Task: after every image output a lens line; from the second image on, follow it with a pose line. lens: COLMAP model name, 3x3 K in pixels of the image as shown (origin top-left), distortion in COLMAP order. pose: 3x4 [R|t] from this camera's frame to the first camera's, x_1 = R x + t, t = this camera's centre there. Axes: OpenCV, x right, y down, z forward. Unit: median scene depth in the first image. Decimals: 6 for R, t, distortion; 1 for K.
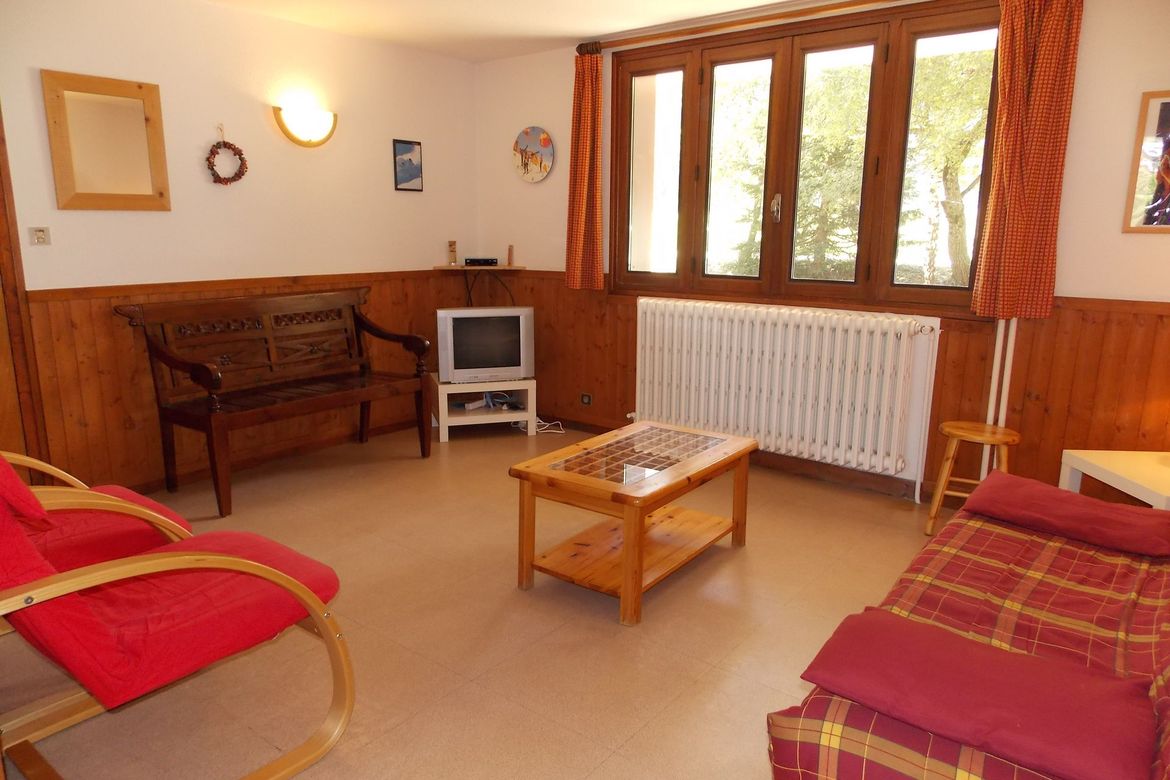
lens RADIAL K [[791.9, 0, 585.0], [0, 791.9, 390.0], [0, 0, 1]] dist [0.033997, -0.003167]
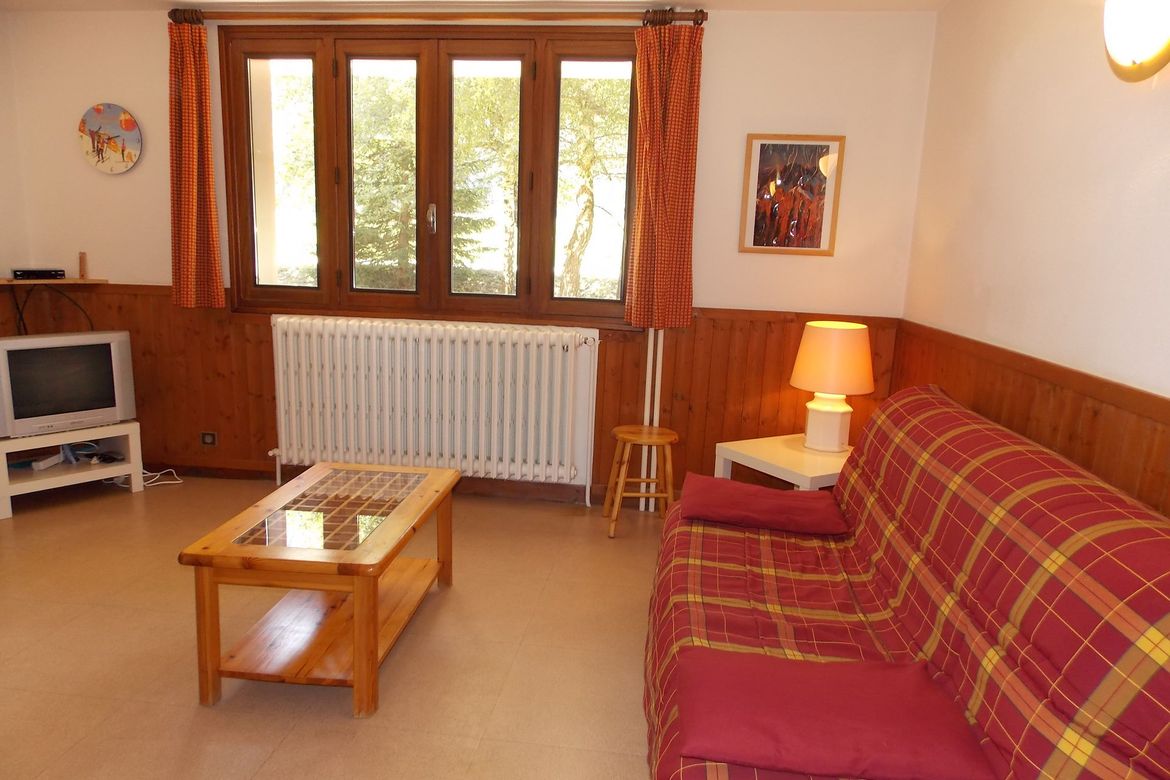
lens RADIAL K [[791.9, 0, 585.0], [0, 791.9, 390.0], [0, 0, 1]] dist [0.033997, -0.003167]
pose [[0.864453, -0.079471, 0.496392, -0.091653], [0.081078, 0.996539, 0.018346, -0.029784], [-0.496132, 0.024387, 0.867905, 0.097842]]
